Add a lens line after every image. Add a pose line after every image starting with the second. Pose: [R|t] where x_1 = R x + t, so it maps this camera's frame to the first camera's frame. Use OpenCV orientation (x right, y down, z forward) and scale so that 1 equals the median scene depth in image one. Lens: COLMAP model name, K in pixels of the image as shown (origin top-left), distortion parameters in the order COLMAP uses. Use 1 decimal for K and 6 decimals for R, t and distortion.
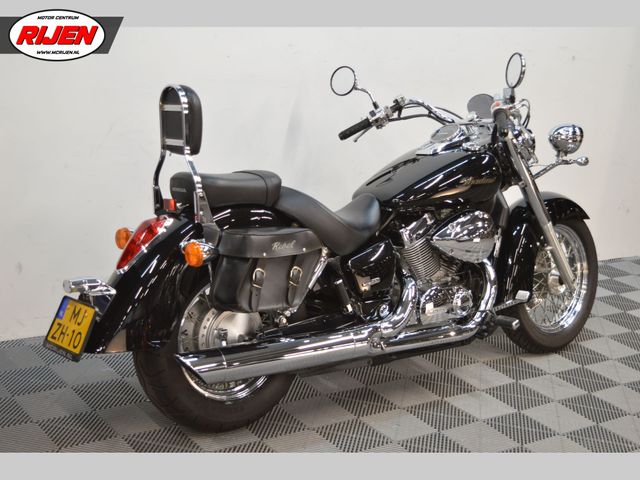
lens RADIAL K [[1065.8, 0, 320.0], [0, 1065.8, 240.0], [0, 0, 1]] dist [0.010090, 0.009128]
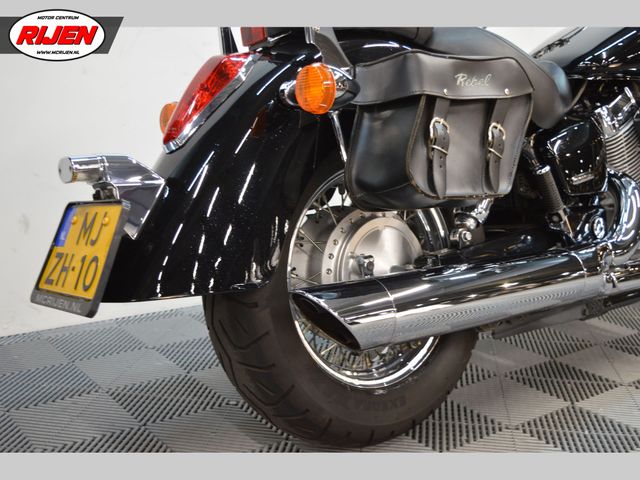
lens RADIAL K [[796.8, 0, 320.0], [0, 796.8, 240.0], [0, 0, 1]] dist [-0.032840, 0.006044]
pose [[0.996663, -0.081593, -0.002481, -0.111919], [0.081191, 0.993980, -0.073561, 0.103643], [0.008469, 0.073114, 0.997288, 0.586775]]
